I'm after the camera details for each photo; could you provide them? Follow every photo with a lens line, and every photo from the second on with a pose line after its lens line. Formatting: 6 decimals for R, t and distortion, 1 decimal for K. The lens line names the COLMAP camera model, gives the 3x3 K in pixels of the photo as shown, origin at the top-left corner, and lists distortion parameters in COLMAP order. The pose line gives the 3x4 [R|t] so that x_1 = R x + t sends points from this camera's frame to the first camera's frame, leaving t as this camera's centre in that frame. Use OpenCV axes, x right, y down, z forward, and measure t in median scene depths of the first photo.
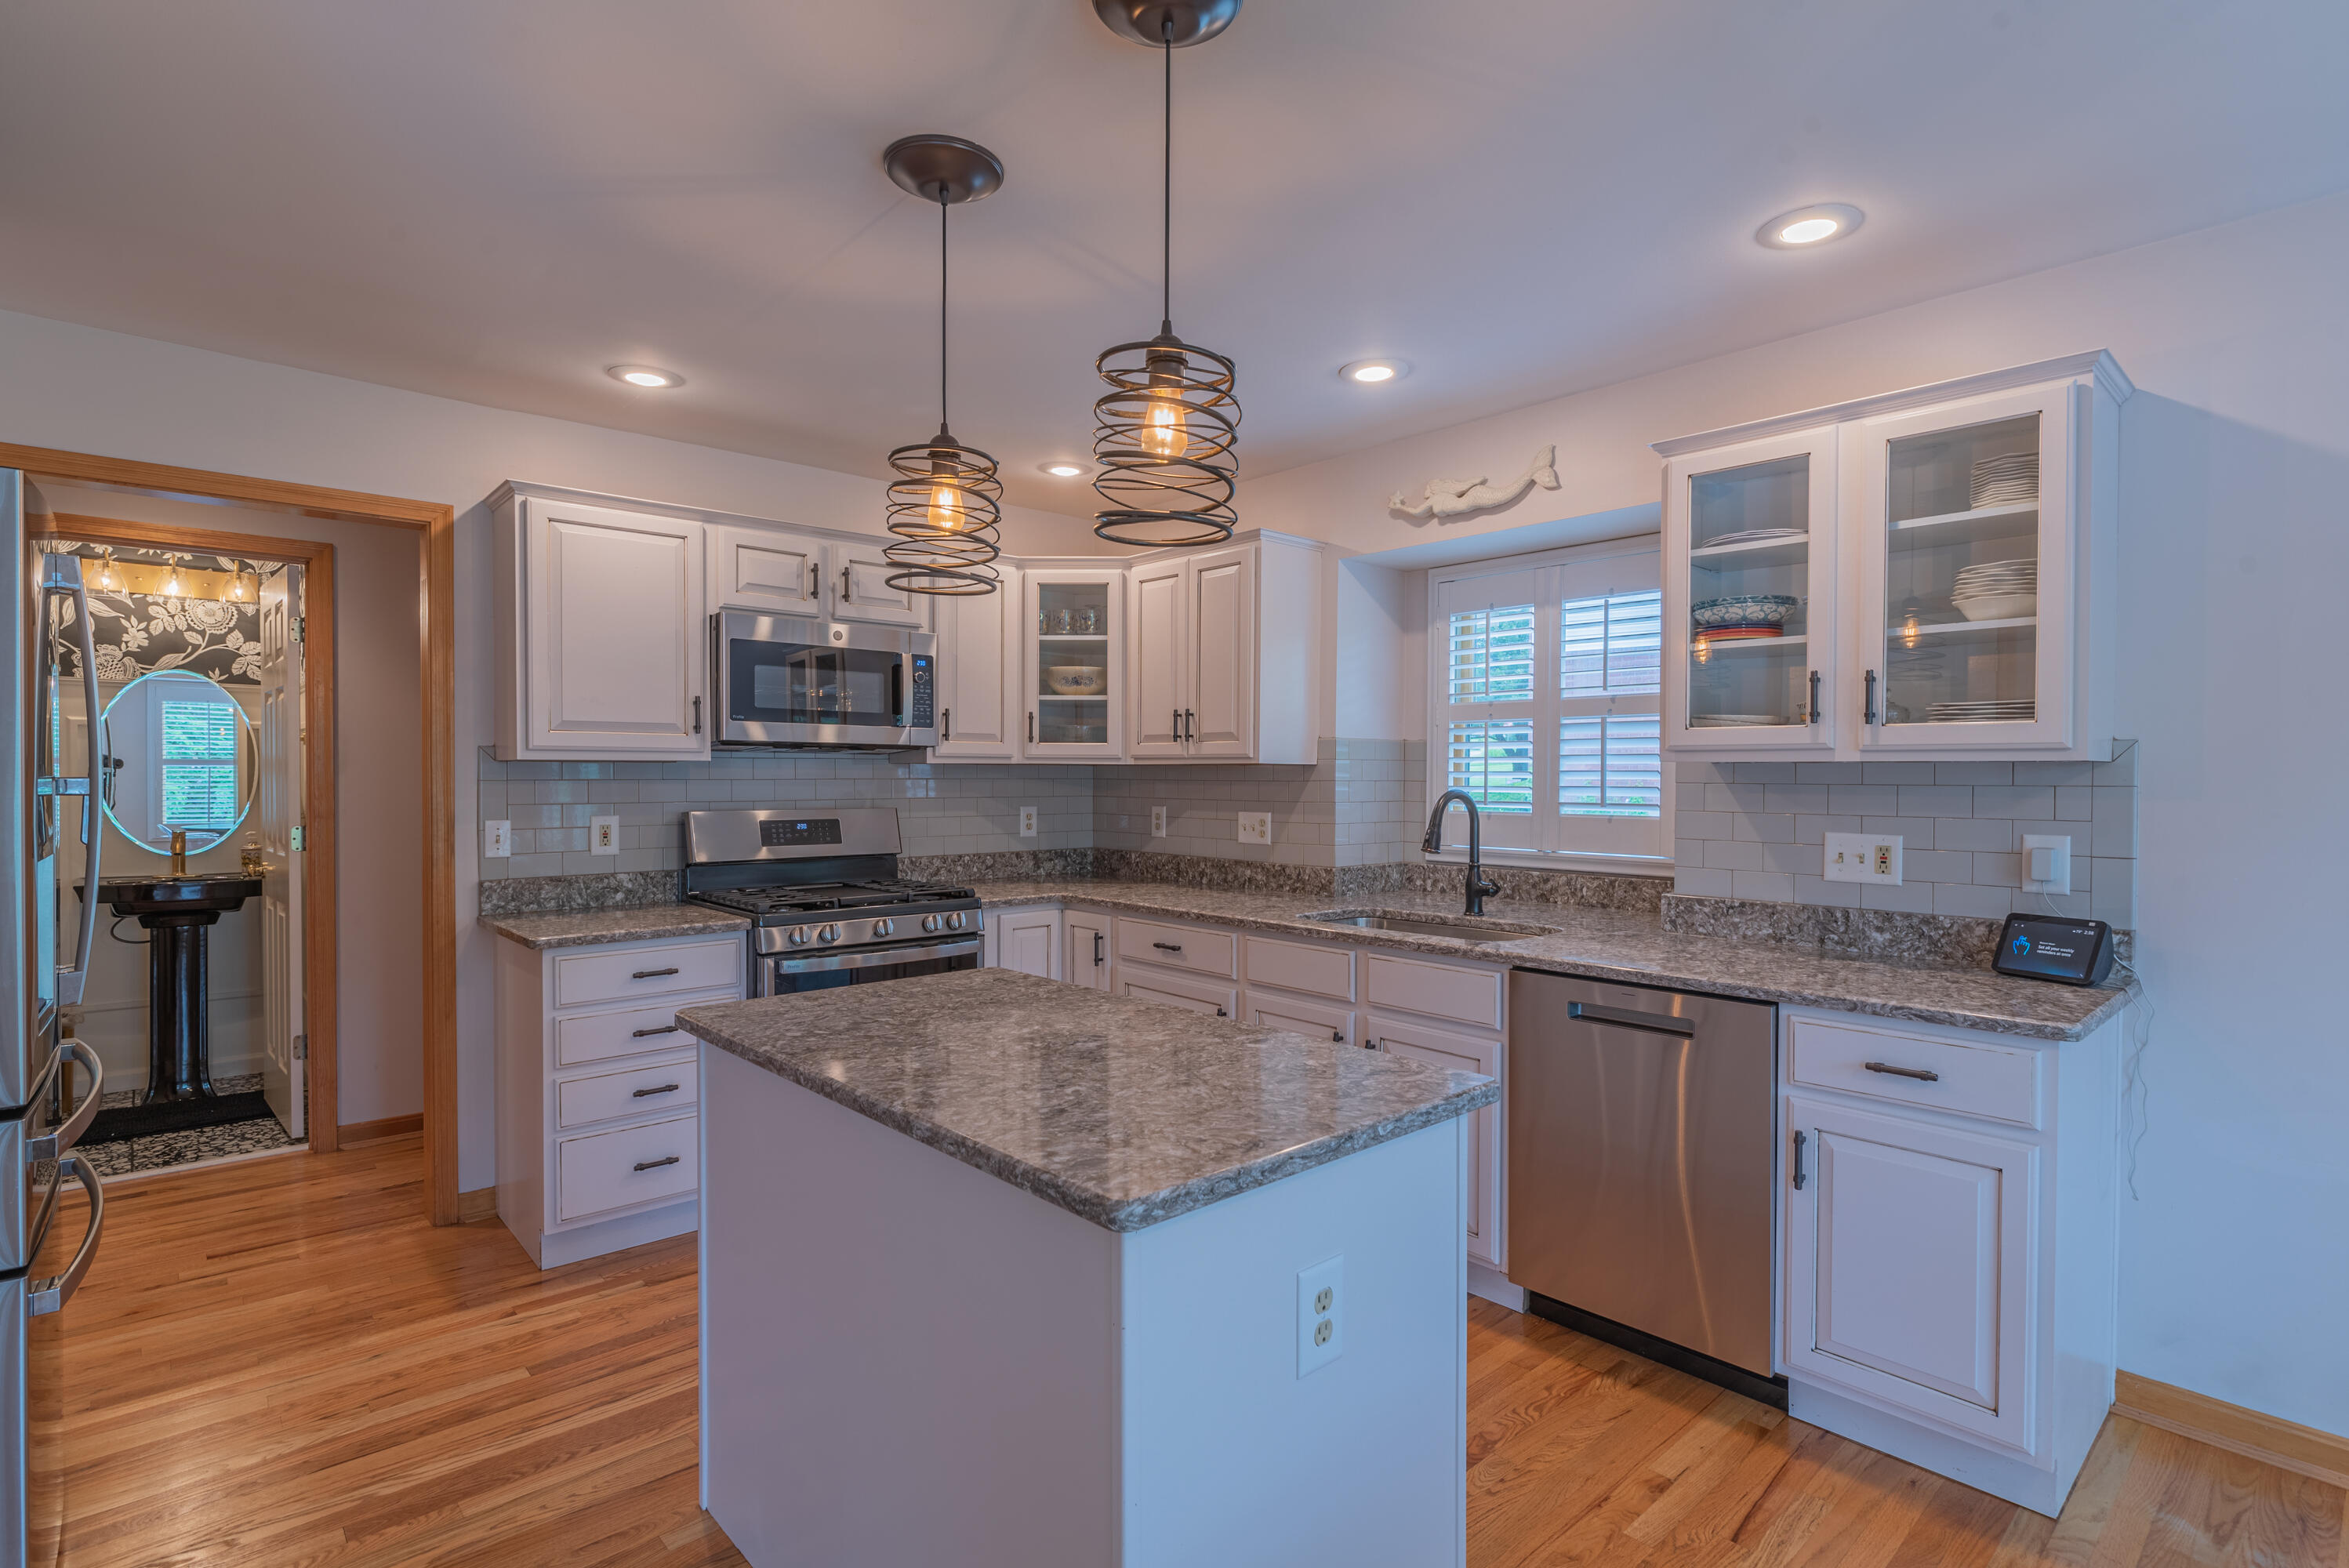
lens RADIAL K [[1138.6, 0, 1198.5], [0, 1138.6, 790.7], [0, 0, 1]] dist [0.001117, 0.000319]
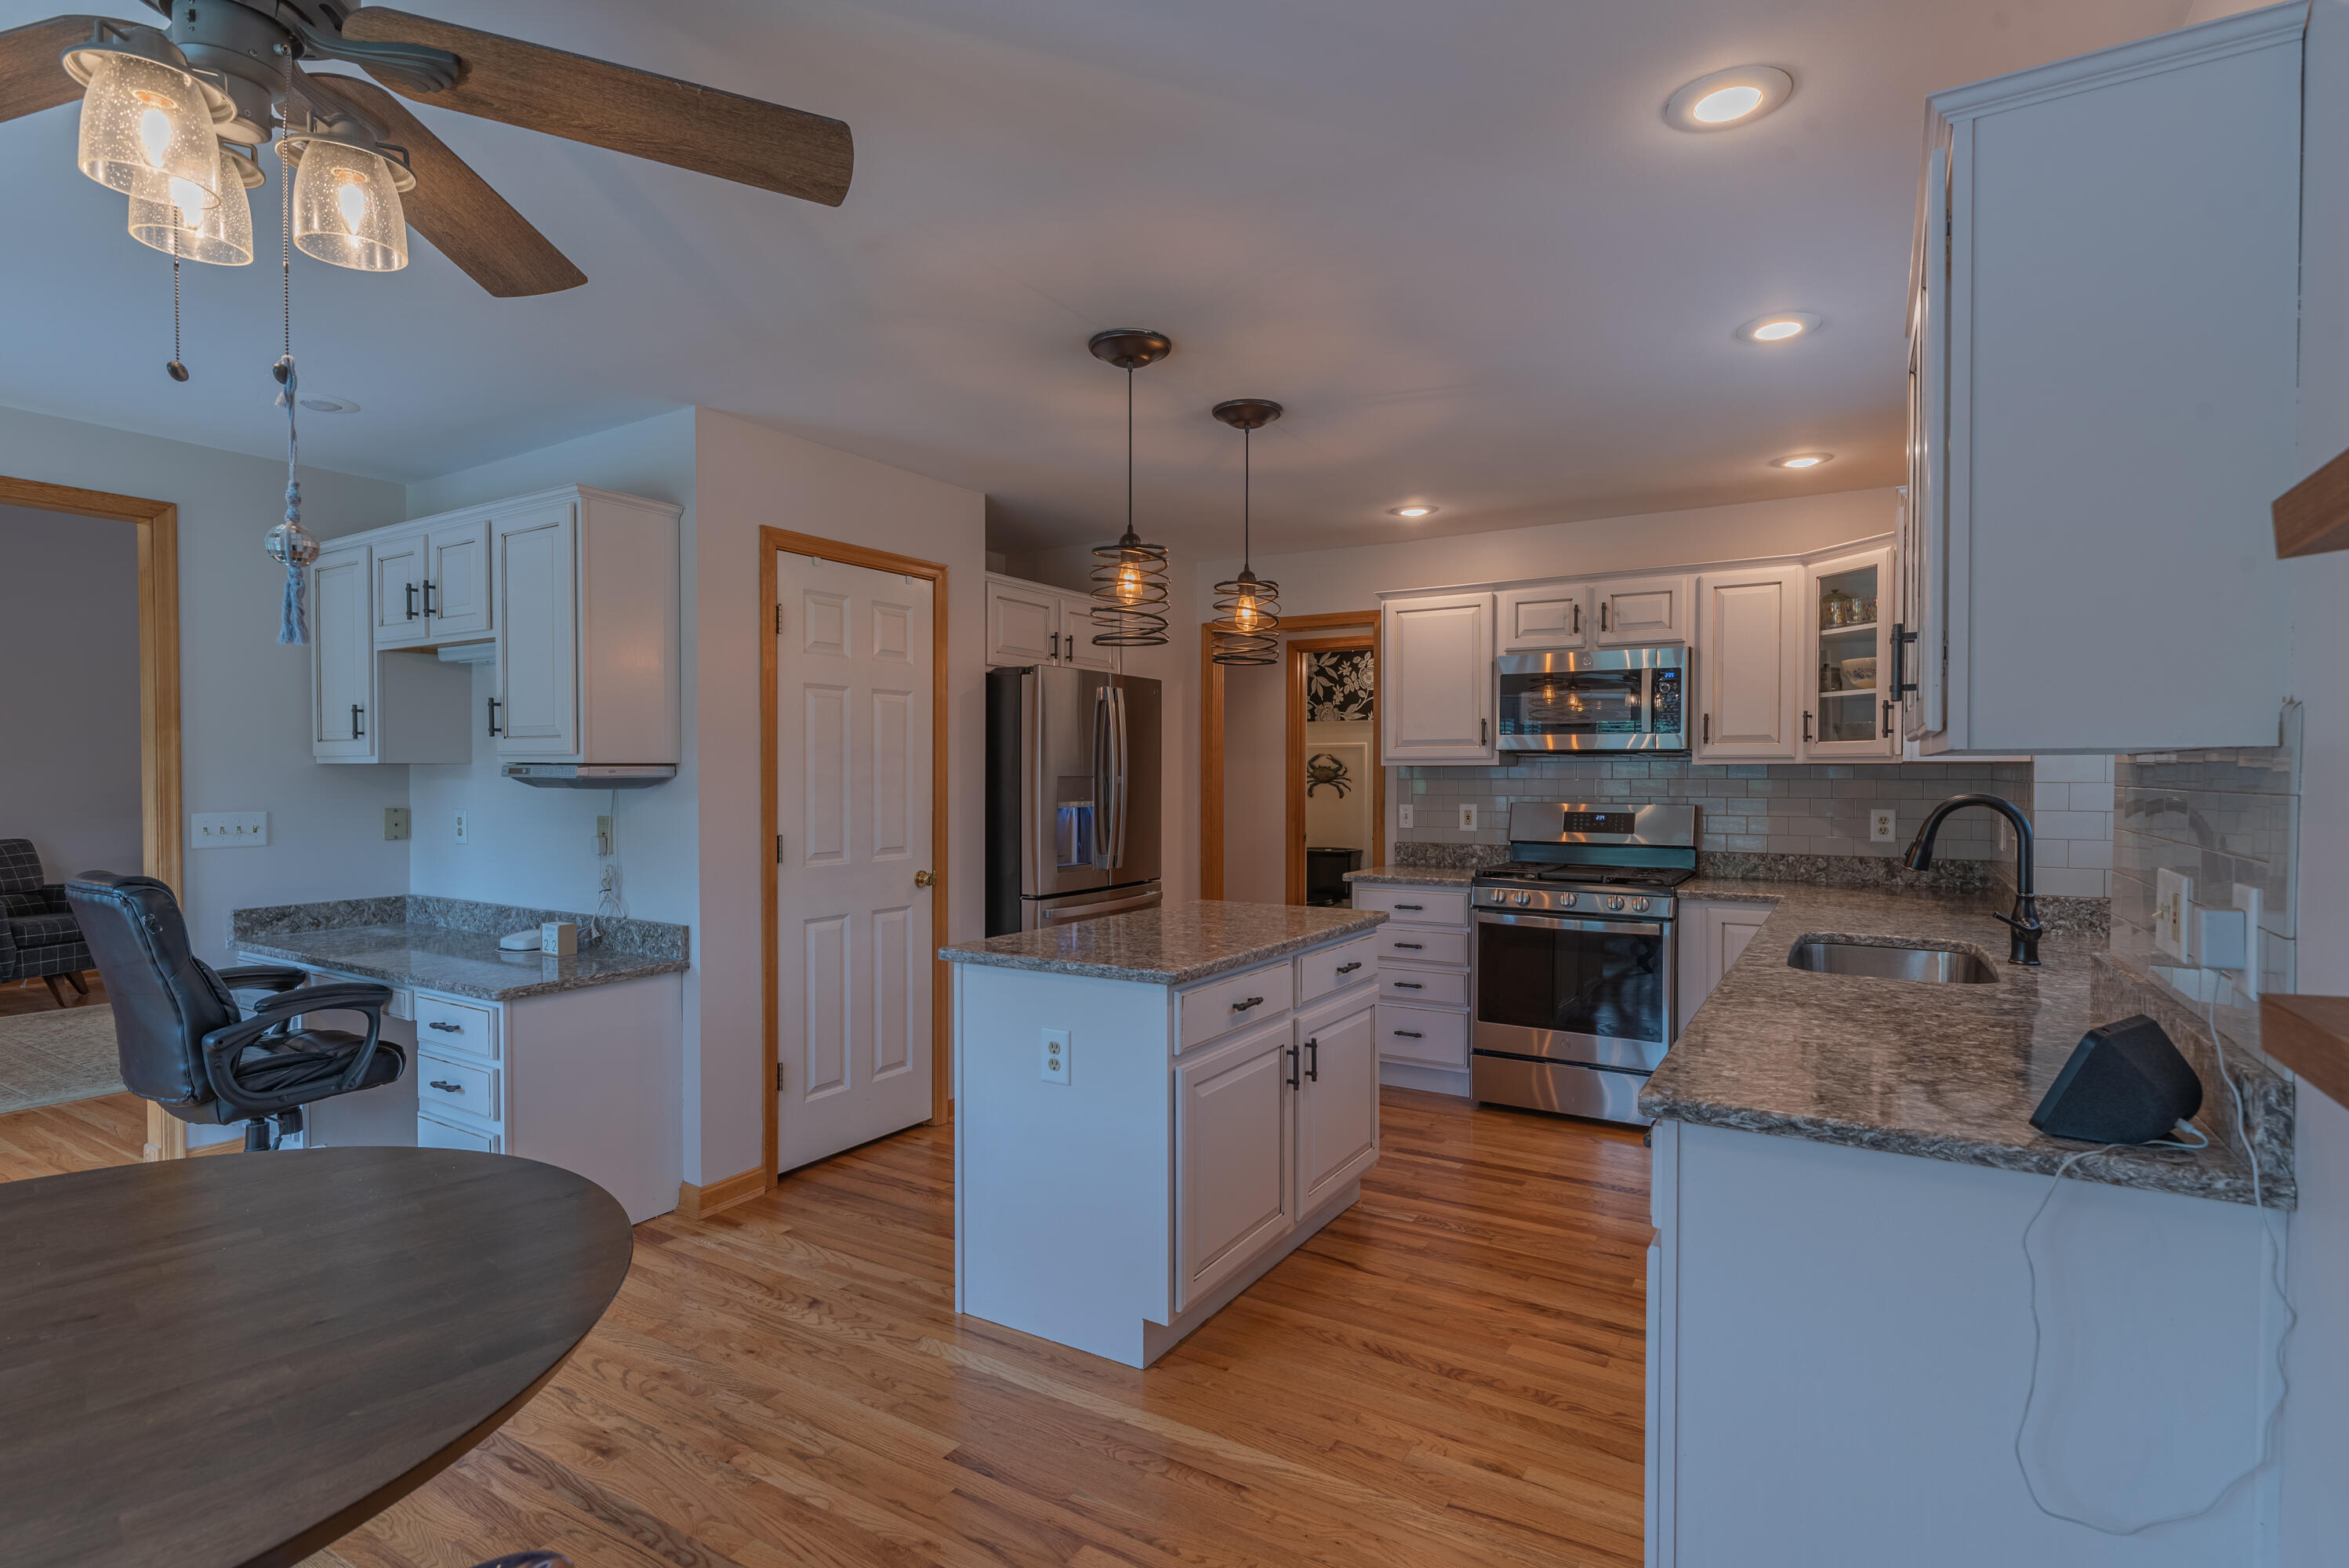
lens RADIAL K [[1138.6, 0, 1167.0], [0, 1138.6, 791.2], [0, 0, 1]] dist [0.001117, 0.000319]
pose [[0.266842, 0.012948, -0.963653, 0.778650], [-0.012929, 0.999868, 0.009855, -0.003199], [0.963654, 0.009829, 0.266974, 0.257795]]
